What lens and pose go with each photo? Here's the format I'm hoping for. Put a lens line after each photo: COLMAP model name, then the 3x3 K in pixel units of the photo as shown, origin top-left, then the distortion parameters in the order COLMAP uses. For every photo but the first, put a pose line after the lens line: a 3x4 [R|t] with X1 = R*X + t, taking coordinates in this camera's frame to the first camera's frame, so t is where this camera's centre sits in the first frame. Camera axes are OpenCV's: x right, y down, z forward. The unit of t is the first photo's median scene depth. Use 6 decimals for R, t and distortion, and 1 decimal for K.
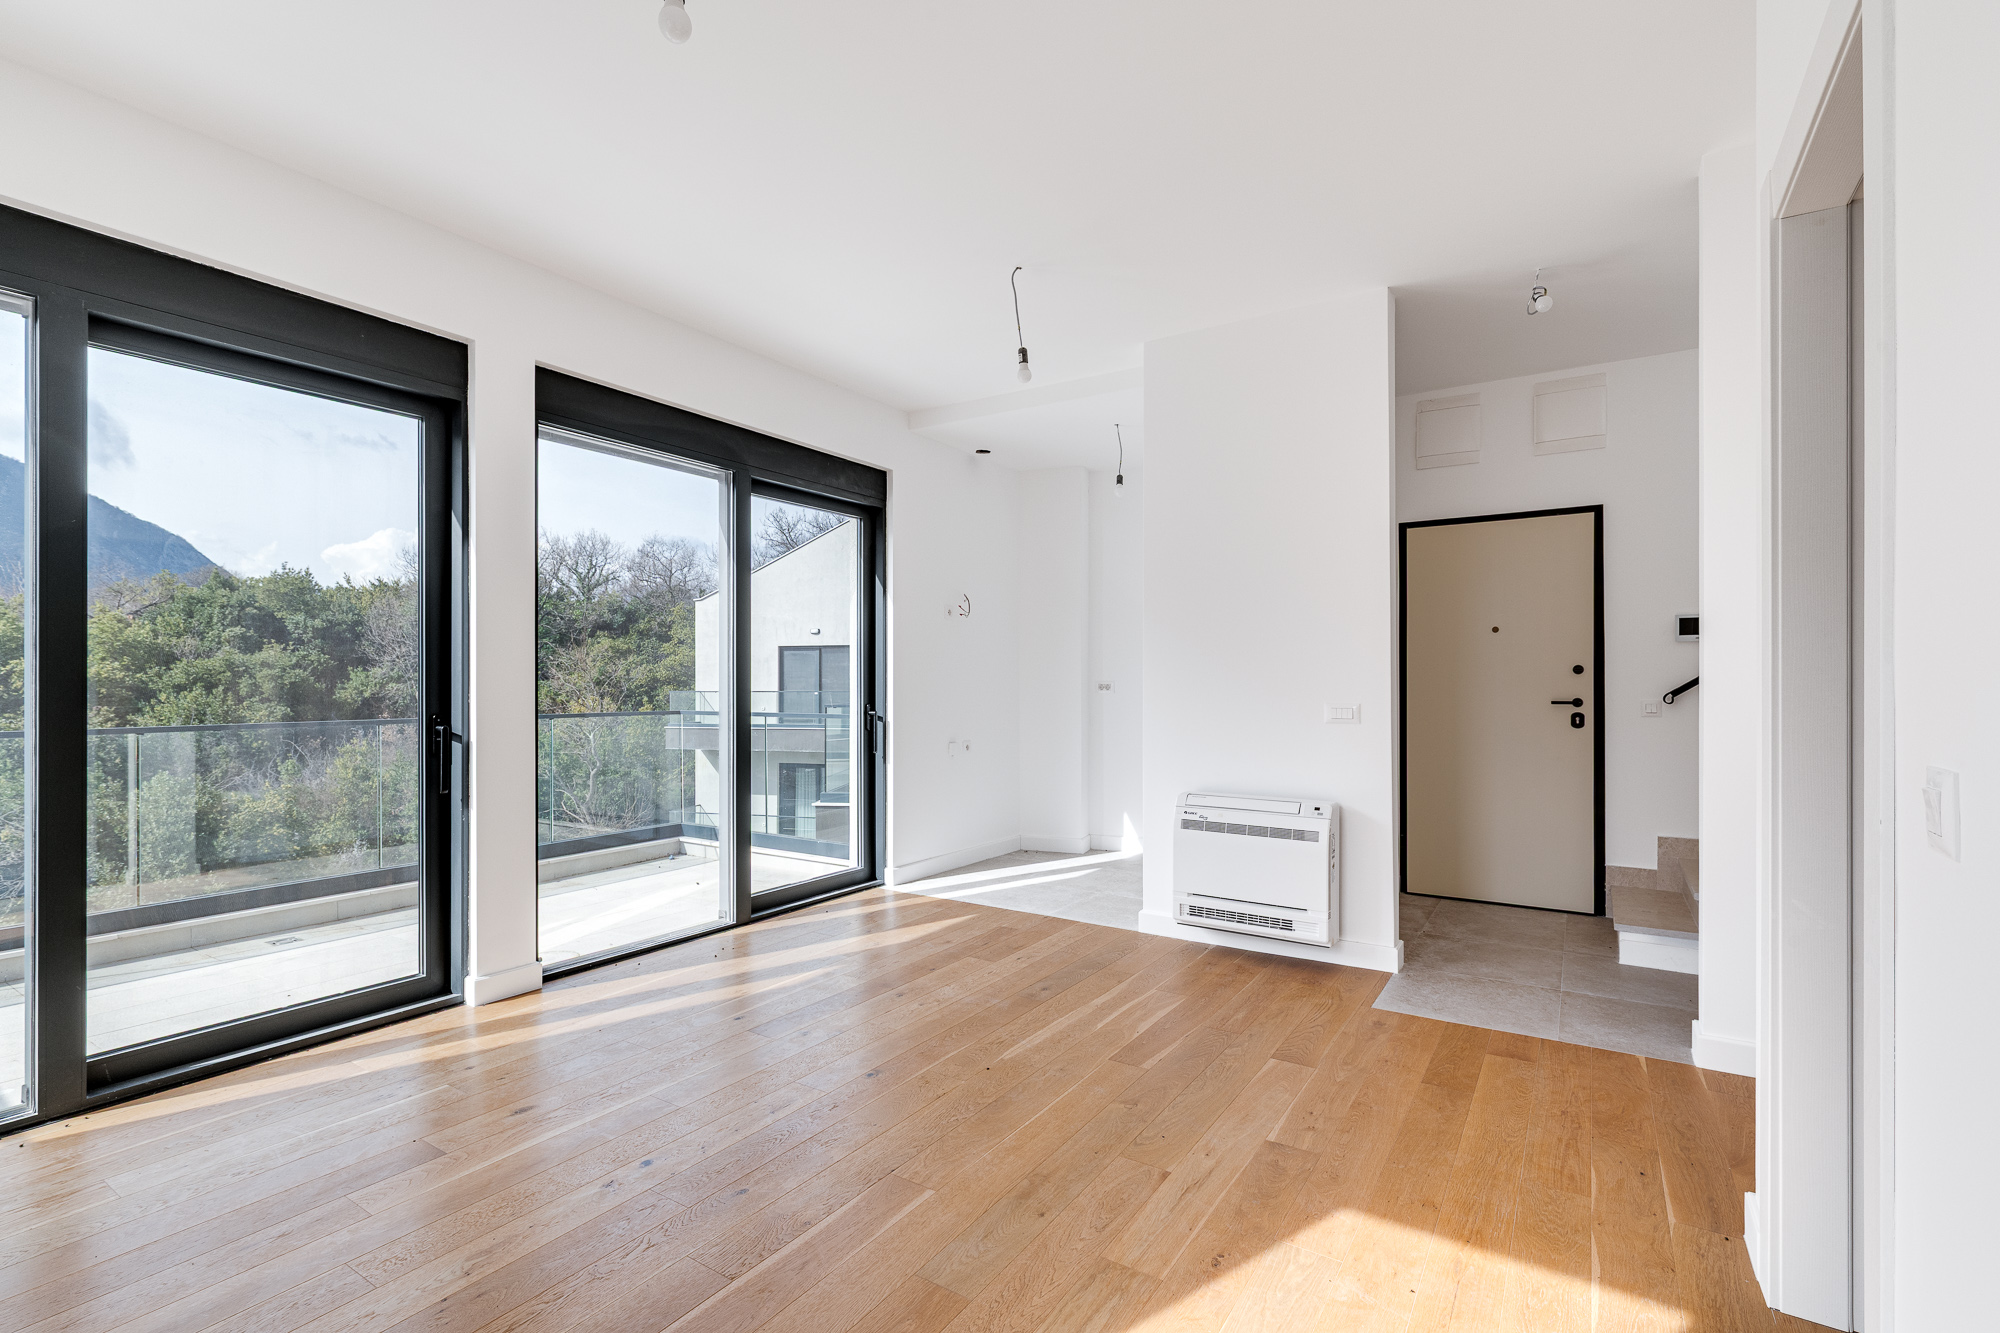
lens RADIAL K [[908.0, 0, 999.3], [0, 908.0, 689.5], [0, 0, 1]] dist [0.001226, -0.000275]
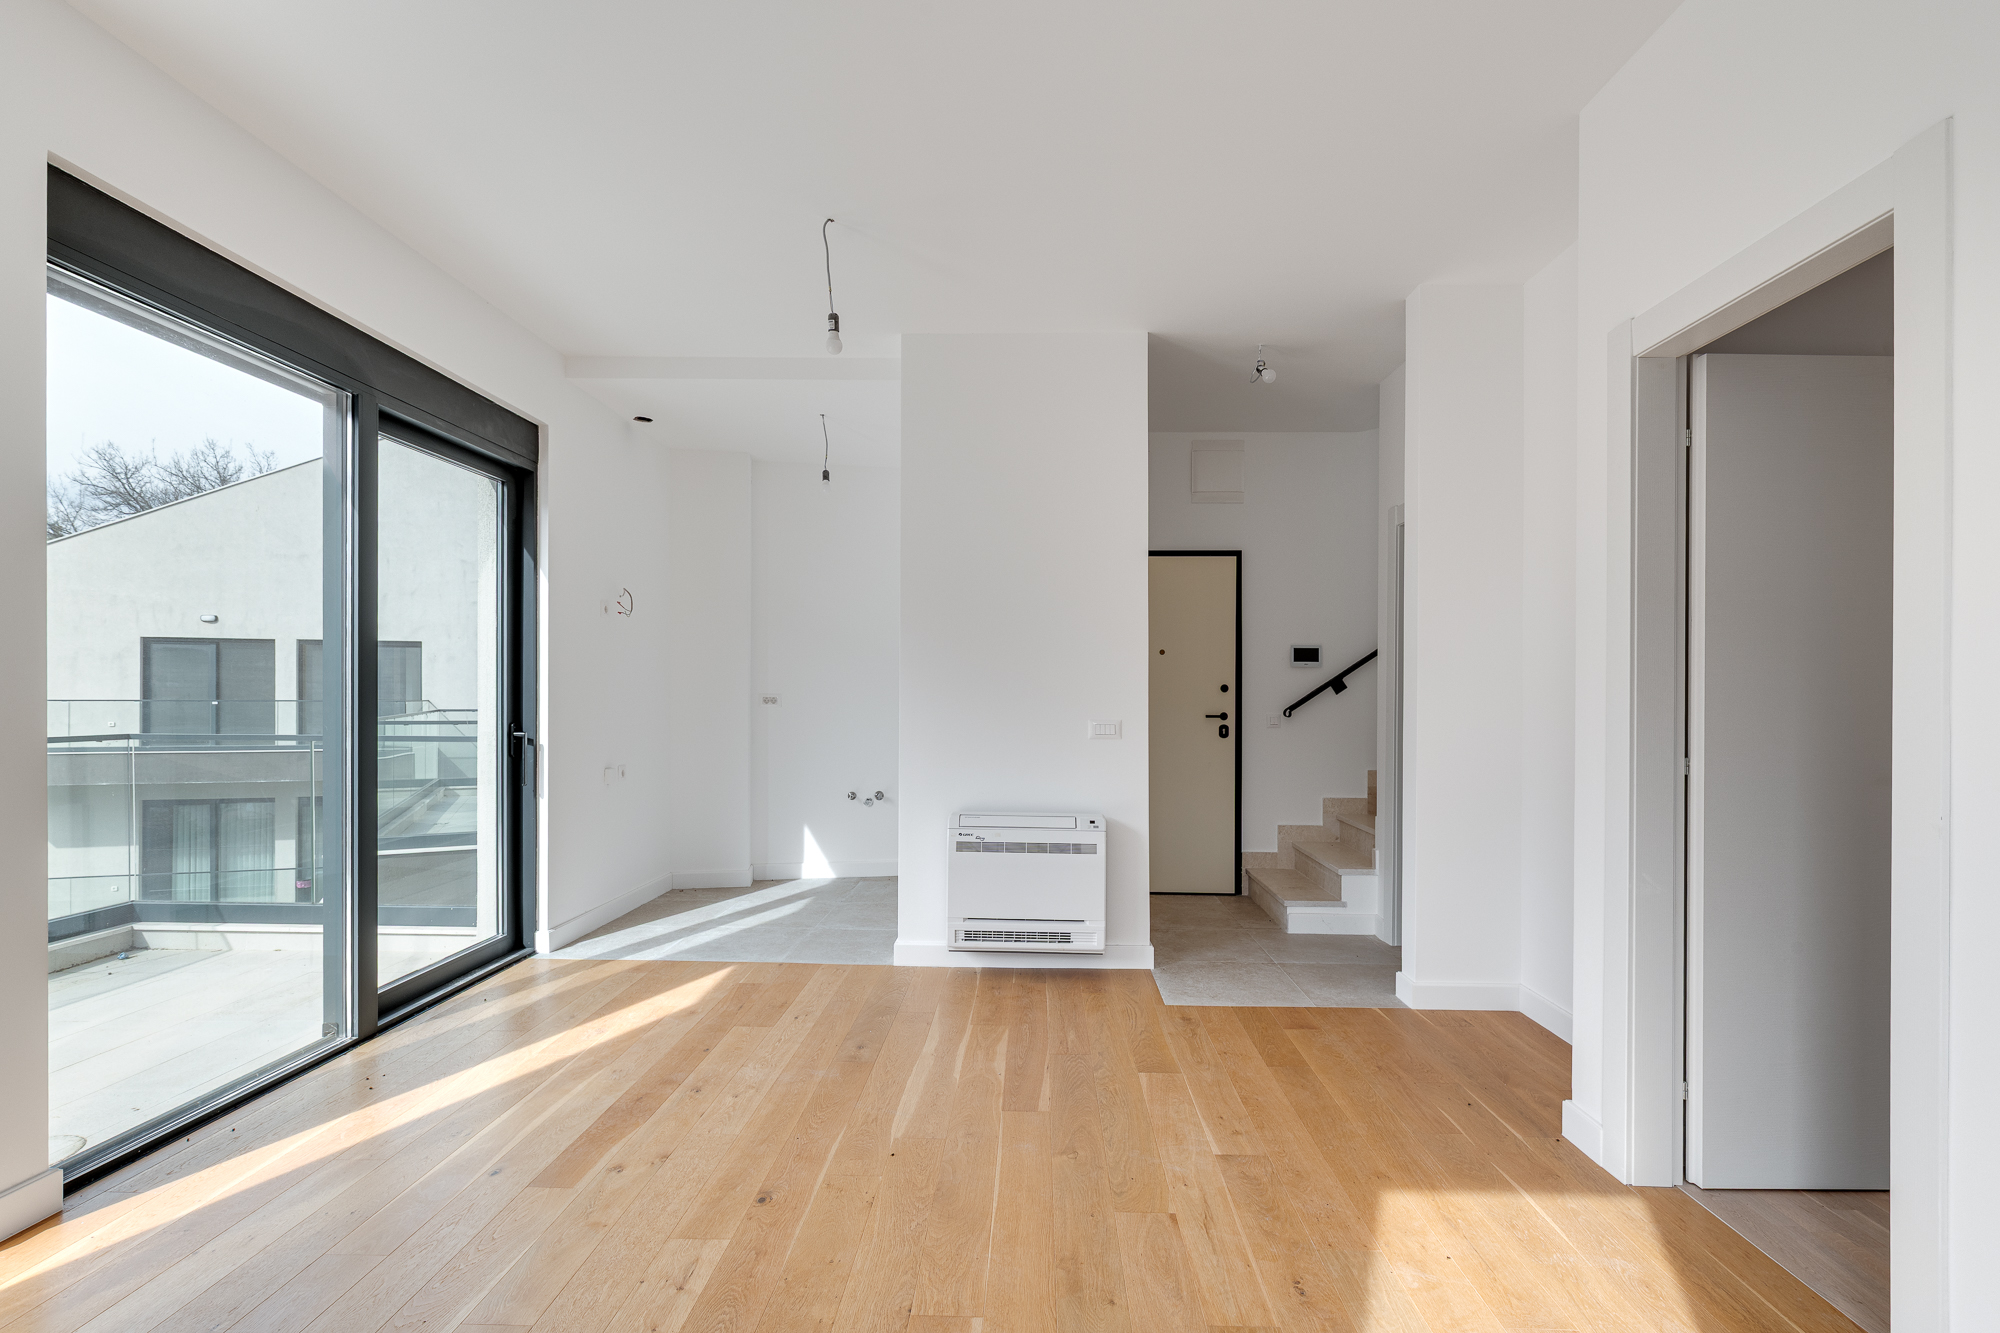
lens RADIAL K [[922.5, 0, 1003.4], [0, 922.5, 703.7], [0, 0, 1]] dist [0.008608, -0.008293]
pose [[0.851706, 0.000475, 0.524020, -0.270409], [-0.003733, 0.999980, 0.005160, -0.008064], [-0.524007, -0.006351, 0.851690, 0.147596]]
